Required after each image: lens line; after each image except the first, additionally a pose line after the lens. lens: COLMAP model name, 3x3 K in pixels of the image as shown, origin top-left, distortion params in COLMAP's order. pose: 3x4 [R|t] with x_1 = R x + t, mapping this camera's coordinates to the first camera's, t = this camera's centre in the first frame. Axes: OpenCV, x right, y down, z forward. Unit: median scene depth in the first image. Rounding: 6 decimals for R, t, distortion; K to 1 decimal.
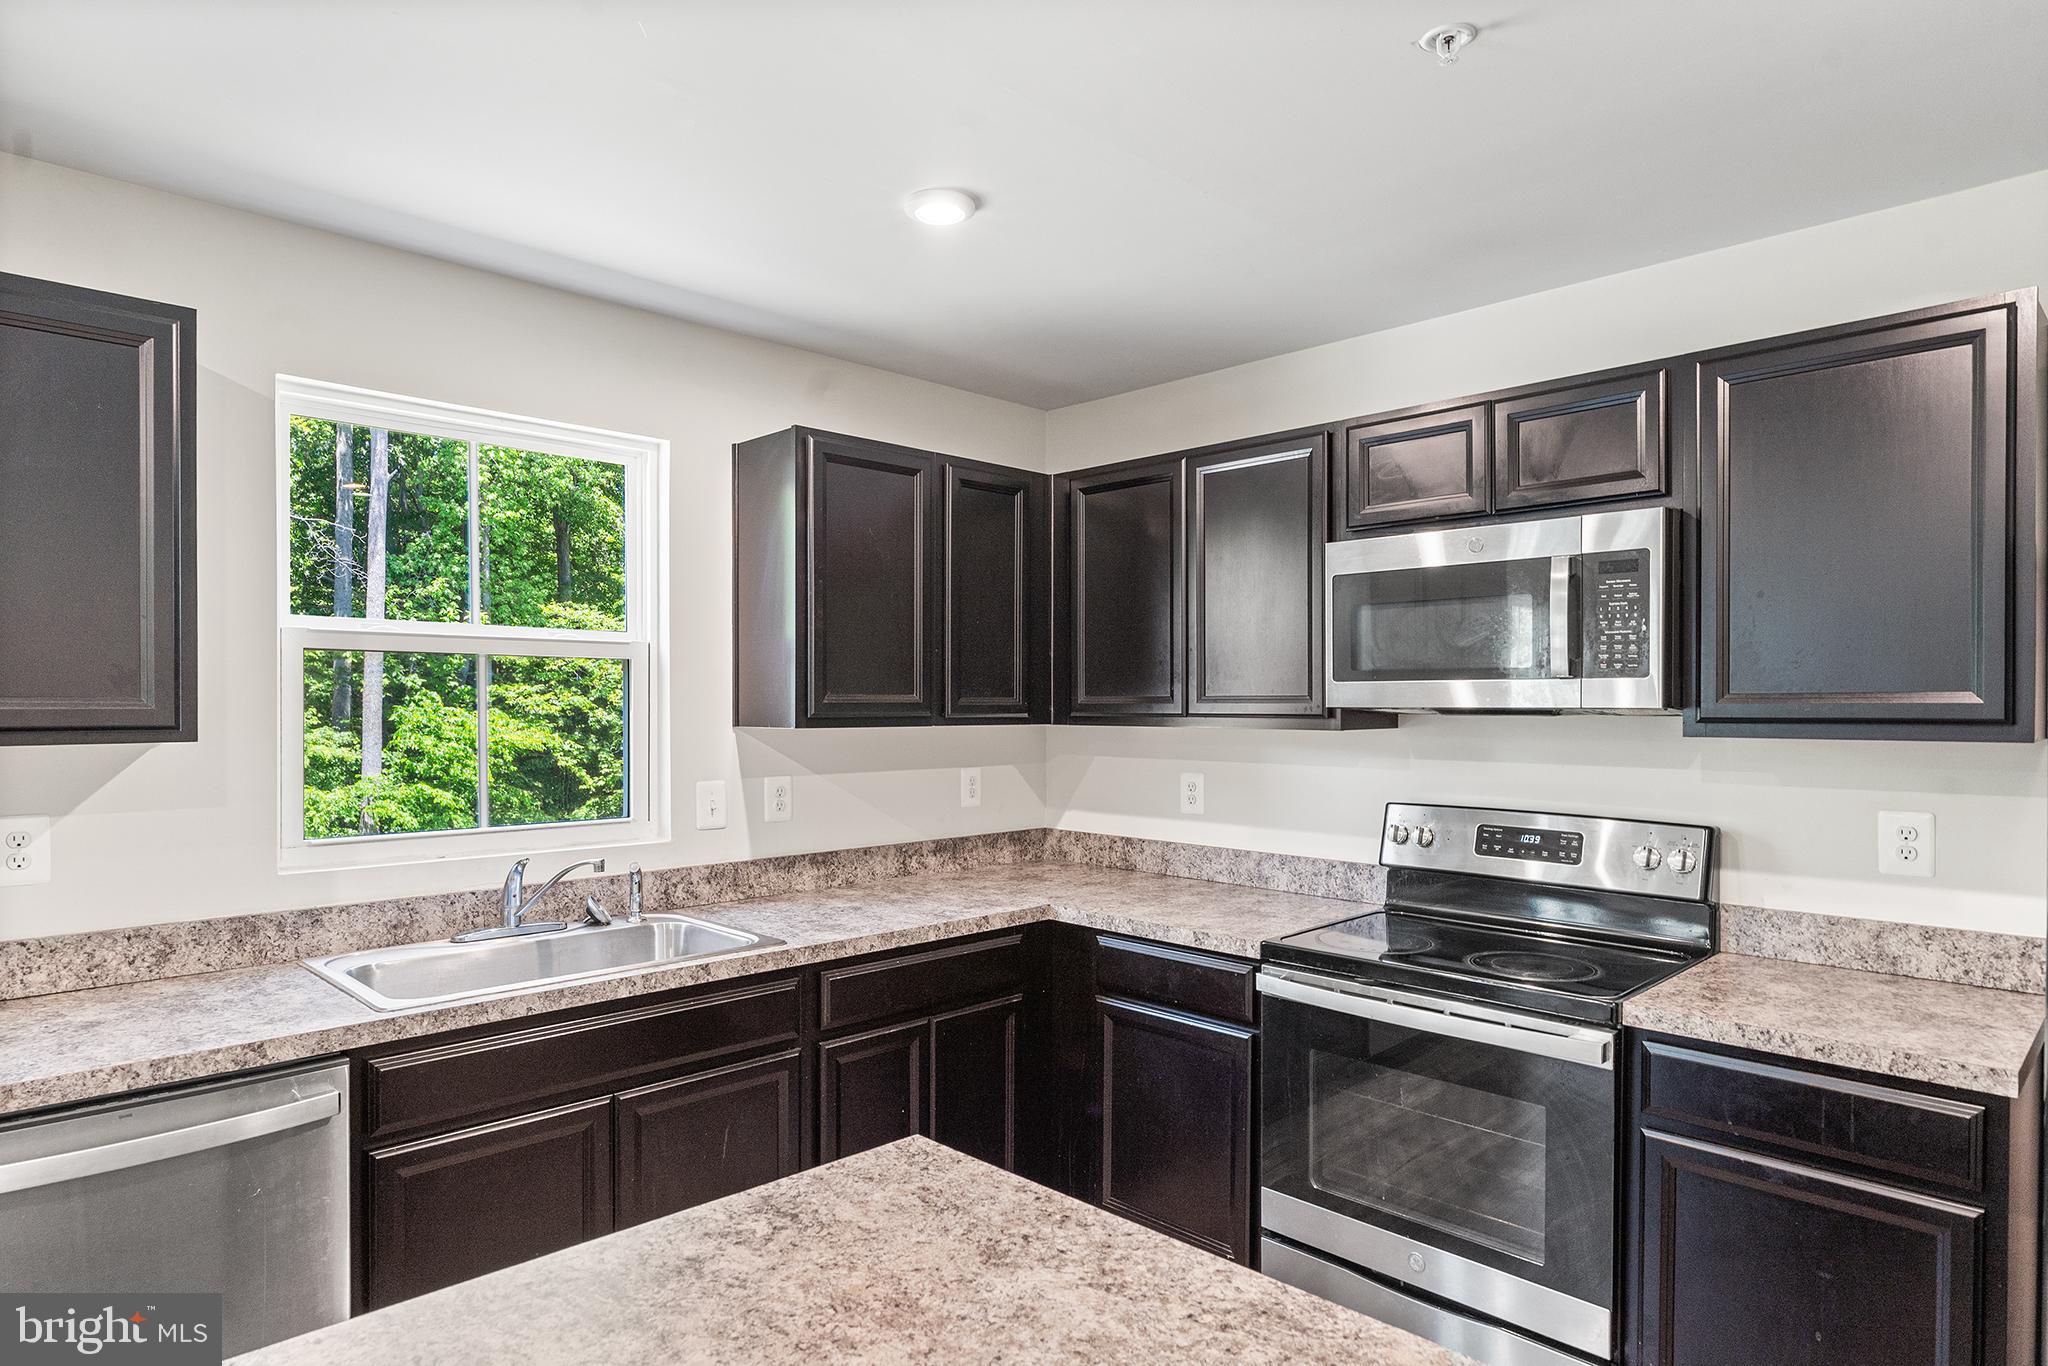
lens RADIAL K [[1168.2, 0, 987.6], [0, 1168.2, 691.9], [0, 0, 1]] dist [-0.001537, -0.000542]
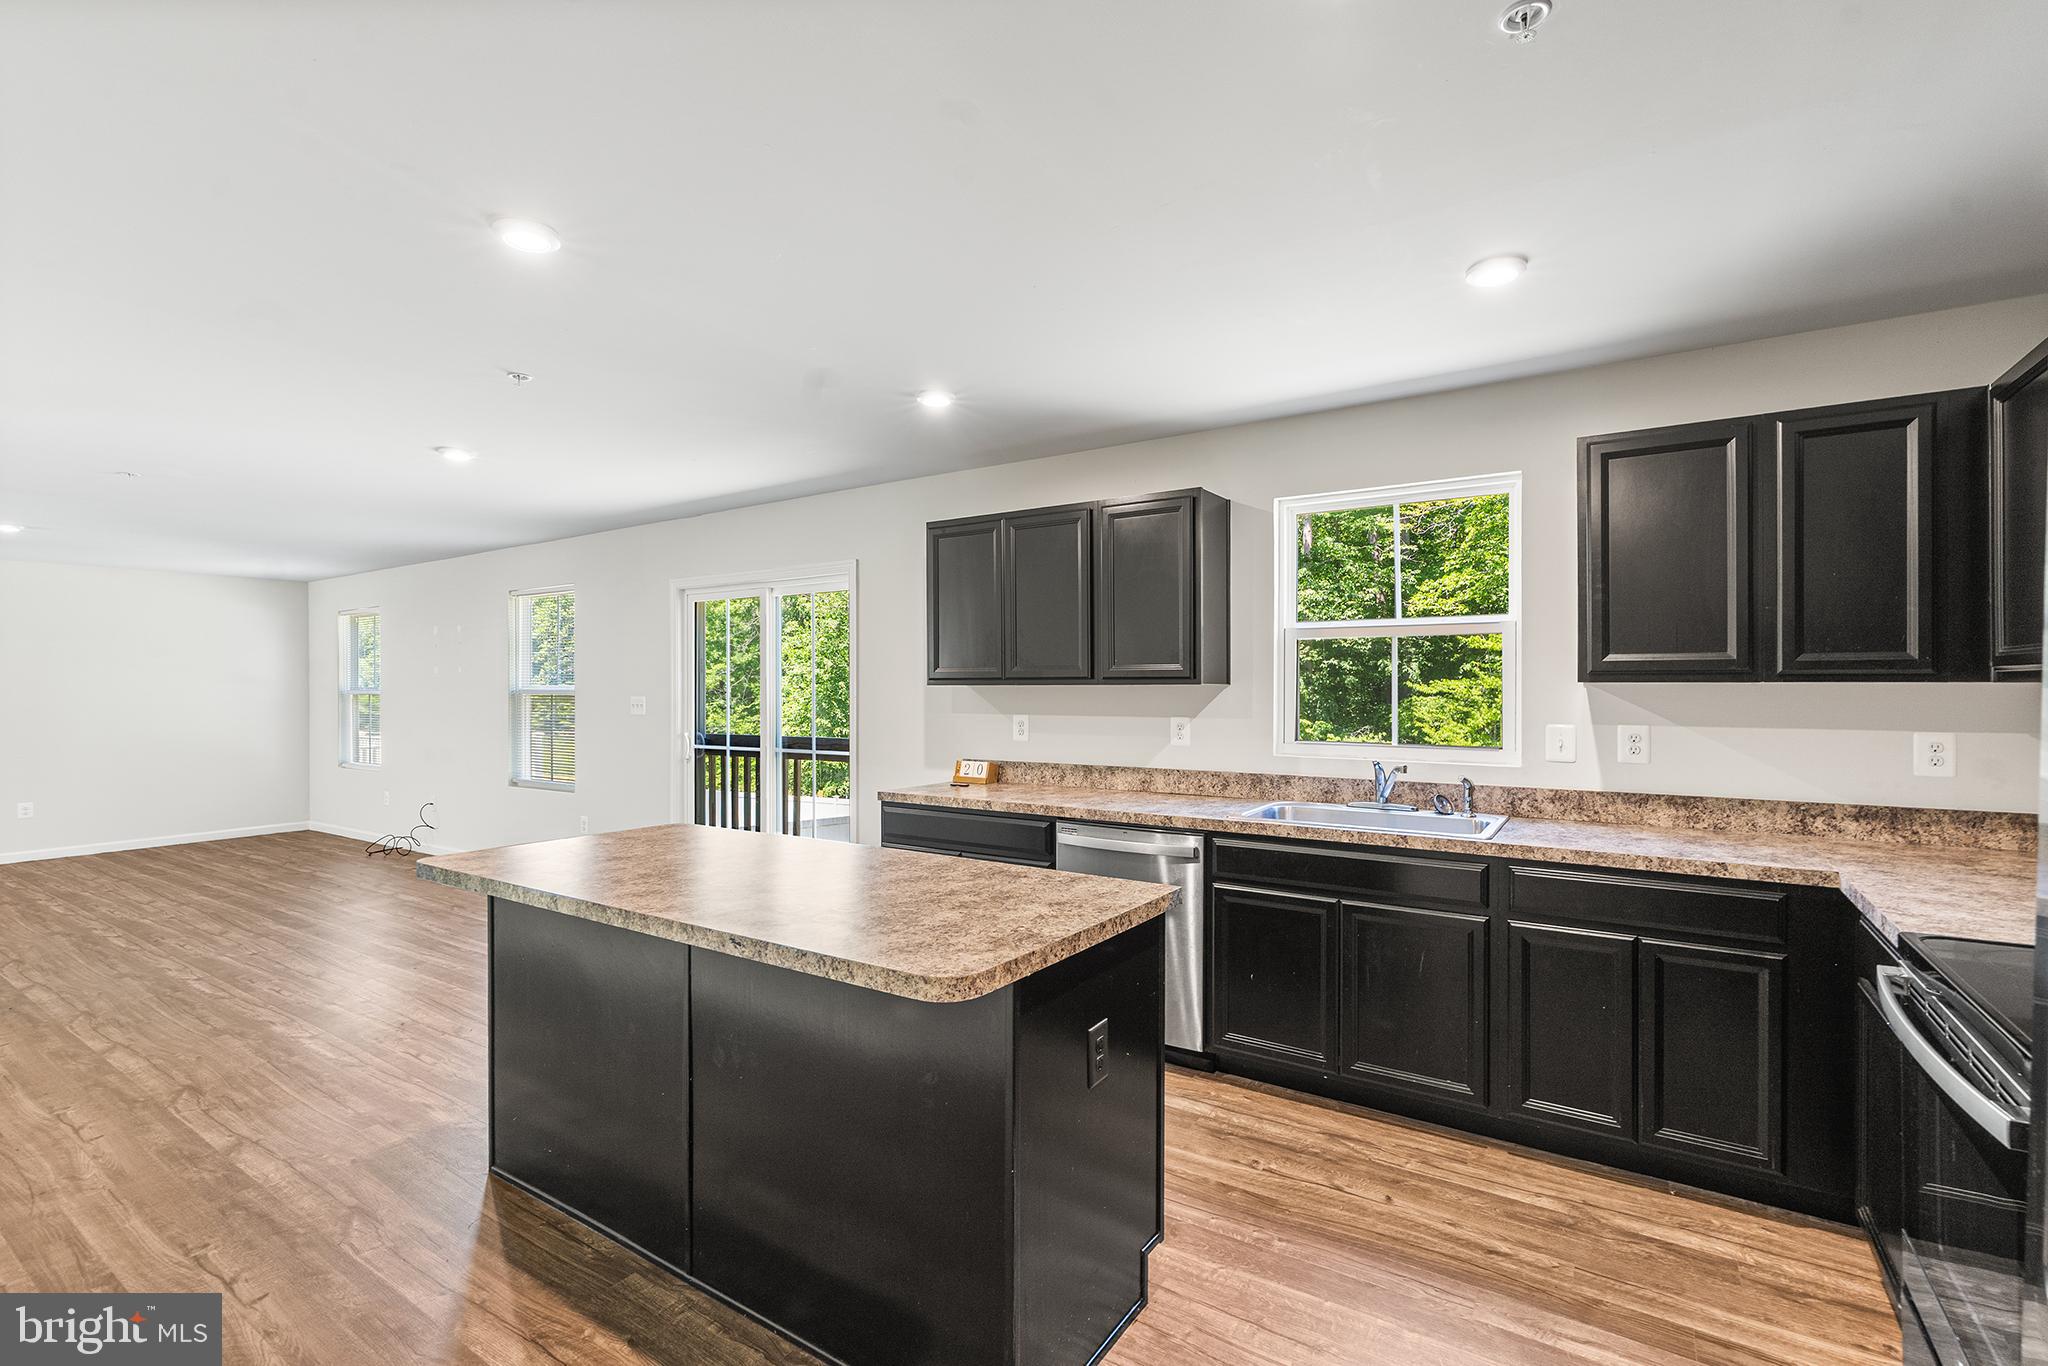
lens RADIAL K [[912.8, 0, 1037.0], [0, 912.8, 688.7], [0, 0, 1]] dist [0.001046, 0.000639]
pose [[0.230366, 0.004267, -0.973095, 0.634414], [0.008689, 0.999942, 0.006442, 0.026229], [0.973065, -0.009939, 0.230315, 0.218772]]
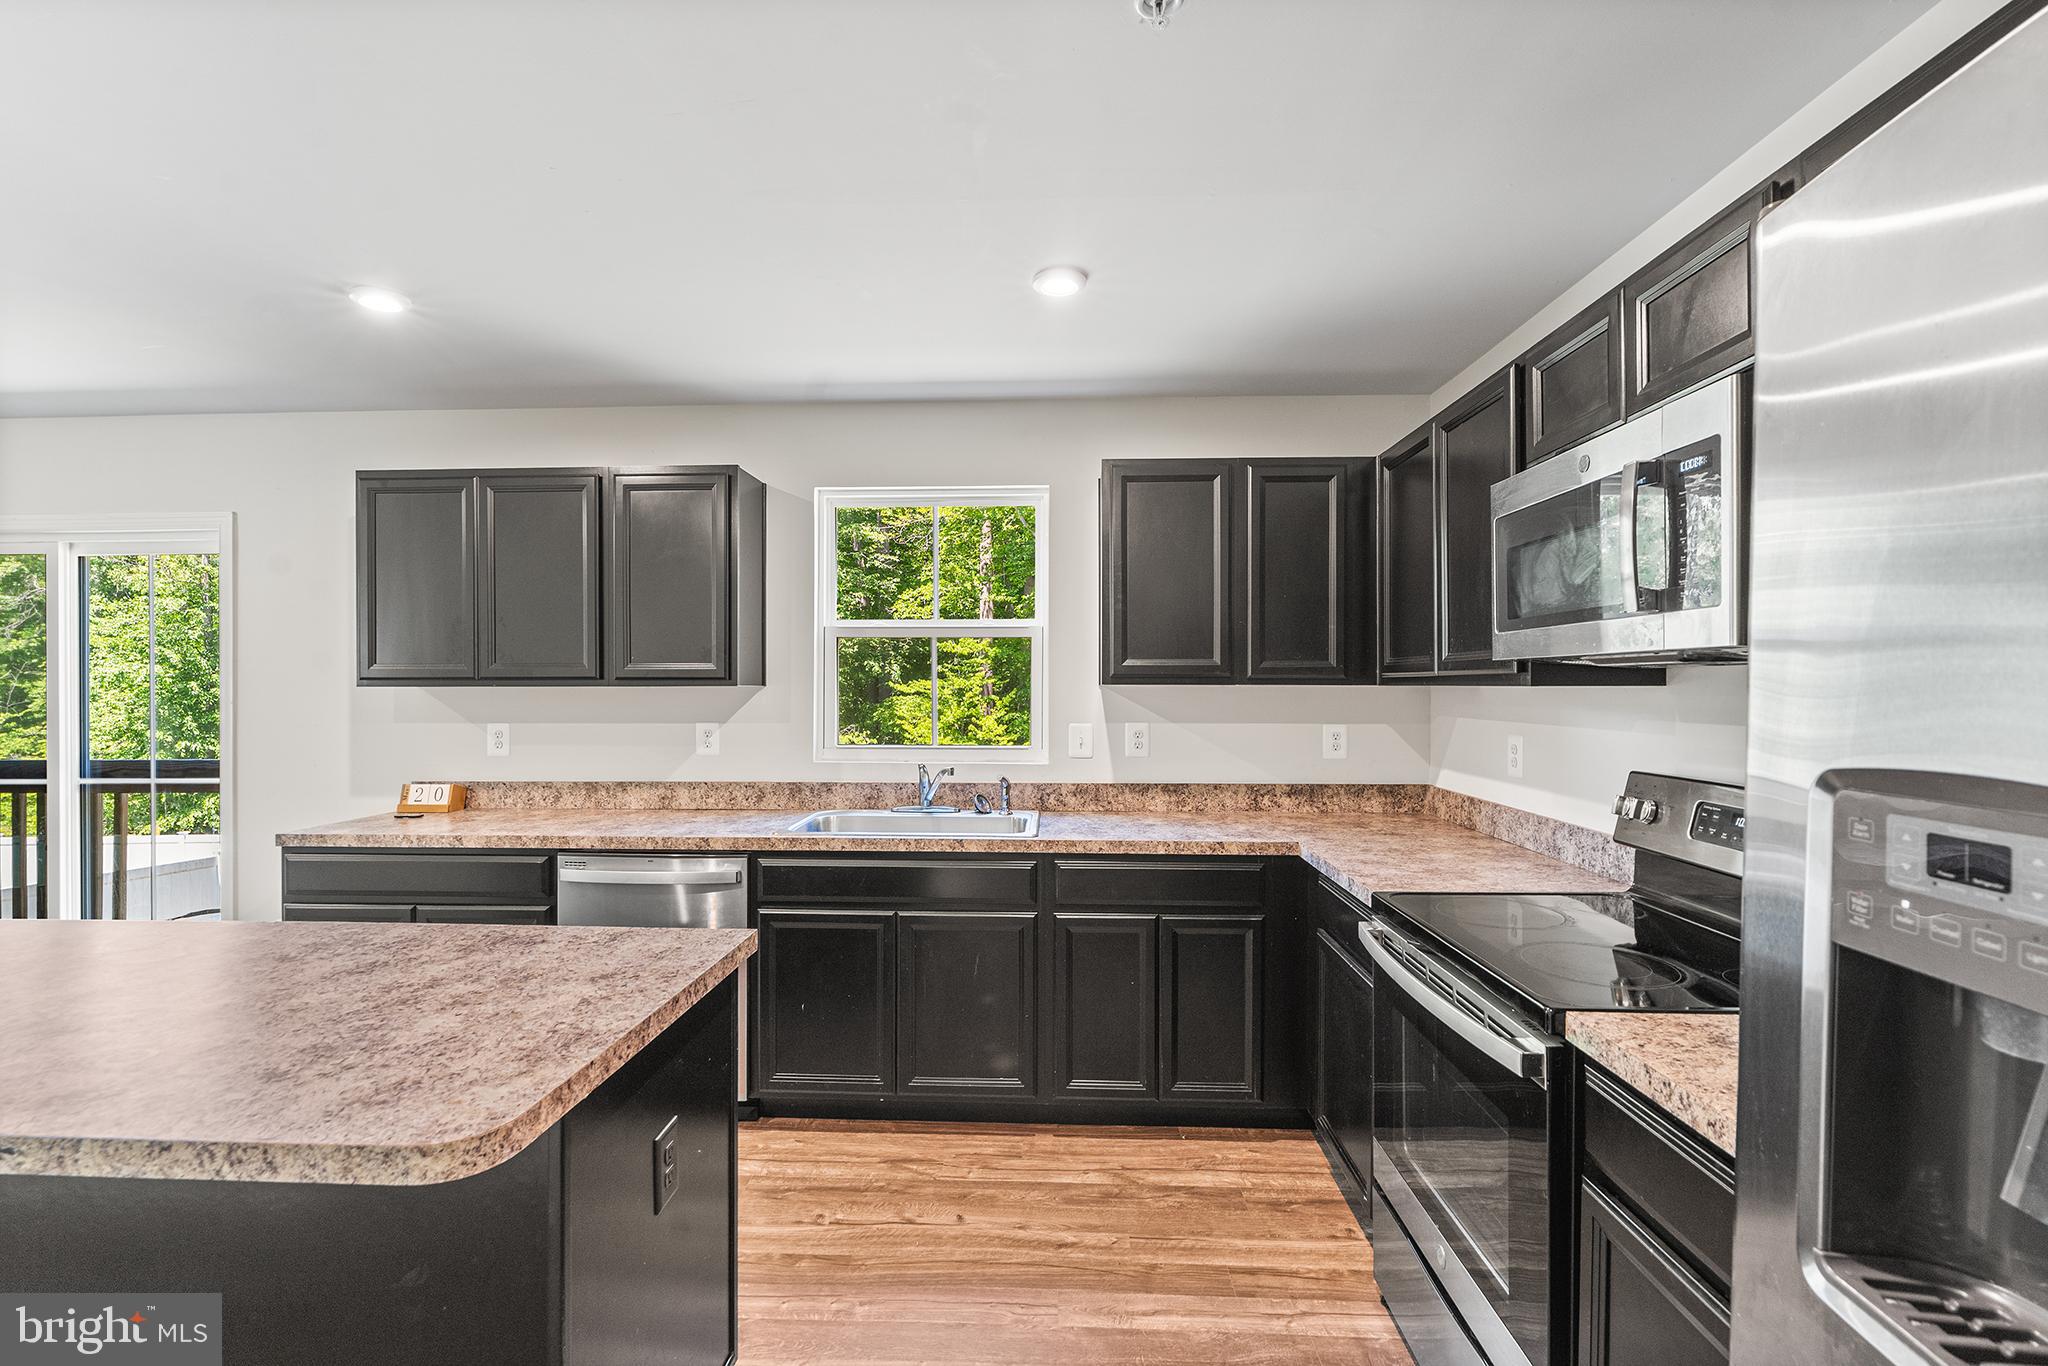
lens RADIAL K [[904.9, 0, 1012.8], [0, 904.9, 688.4], [0, 0, 1]] dist [-0.004349, 0.000535]
pose [[0.689858, 0.003584, -0.723935, 0.510553], [0.005276, 0.999936, 0.009978, 0.024131], [0.723925, -0.010703, 0.689796, 0.206508]]
